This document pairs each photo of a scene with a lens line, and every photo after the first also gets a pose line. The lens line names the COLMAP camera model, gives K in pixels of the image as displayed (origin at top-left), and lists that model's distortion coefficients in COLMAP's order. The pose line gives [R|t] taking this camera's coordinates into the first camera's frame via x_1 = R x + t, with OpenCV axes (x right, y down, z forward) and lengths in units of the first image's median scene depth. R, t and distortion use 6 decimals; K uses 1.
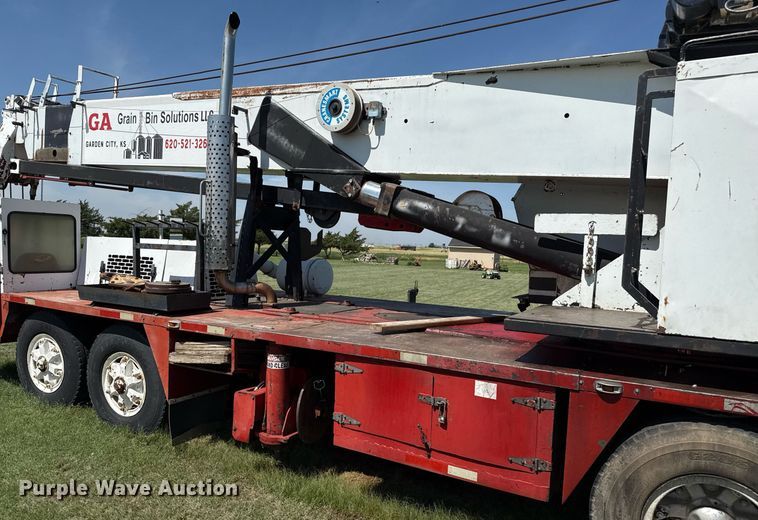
lens RADIAL K [[542.3, 0, 379.8], [0, 542.3, 290.5], [0, 0, 1]] dist [0.066267, -0.073022]
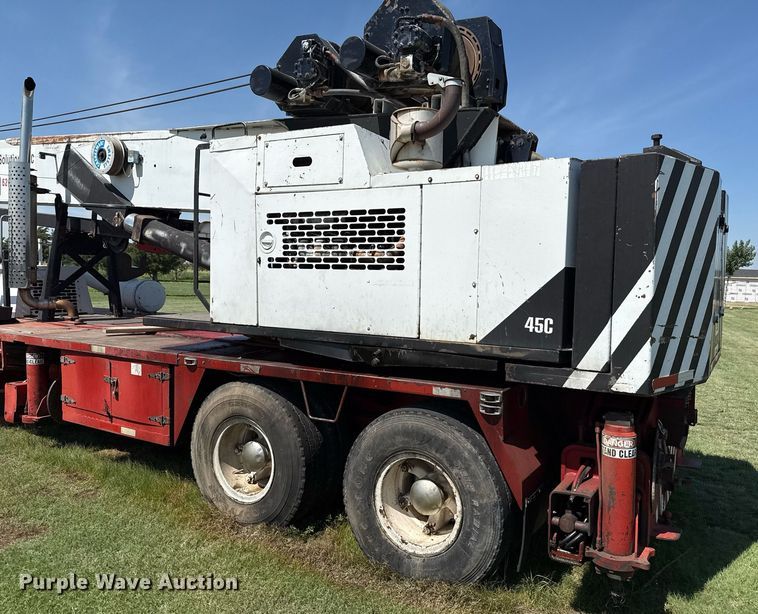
lens RADIAL K [[595.0, 0, 414.9], [0, 595.0, 310.1], [0, 0, 1]] dist [0.067251, -0.088996]
pose [[0.999856, -0.015608, 0.006726, 0.610698], [0.015688, 0.999806, -0.011915, 0.042448], [-0.006539, 0.012019, 0.999906, -0.361859]]
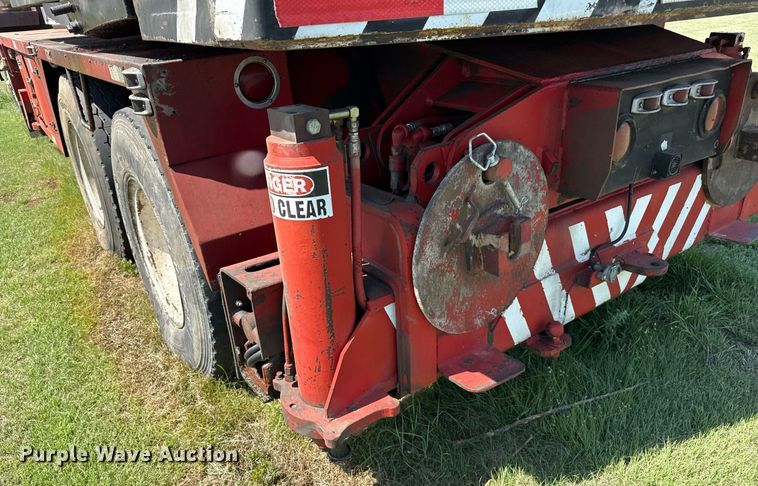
lens RADIAL K [[535.3, 0, 381.7], [0, 535.3, 287.3], [0, 0, 1]] dist [0.080440, -0.111579]
pose [[0.914969, 0.120170, -0.385215, 0.975370], [0.044934, 0.918350, 0.393210, 0.132476], [0.401014, -0.377084, 0.834862, 0.088192]]
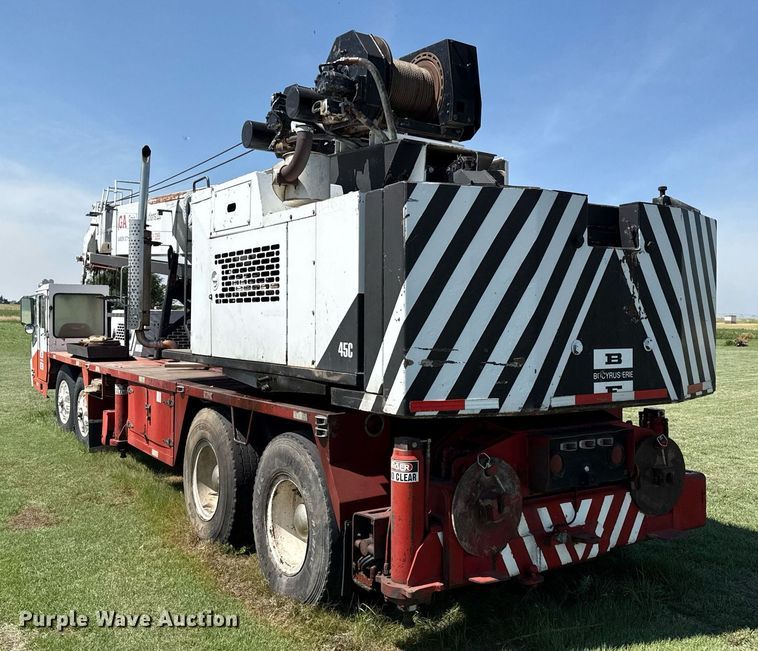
lens RADIAL K [[746.6, 0, 394.3], [0, 746.6, 320.6], [0, 0, 1]] dist [0.078715, -0.004289]
pose [[0.904513, -0.025653, -0.425675, 1.182579], [-0.008974, 0.996823, -0.079143, 0.088481], [0.426352, 0.075406, 0.901409, -0.459584]]
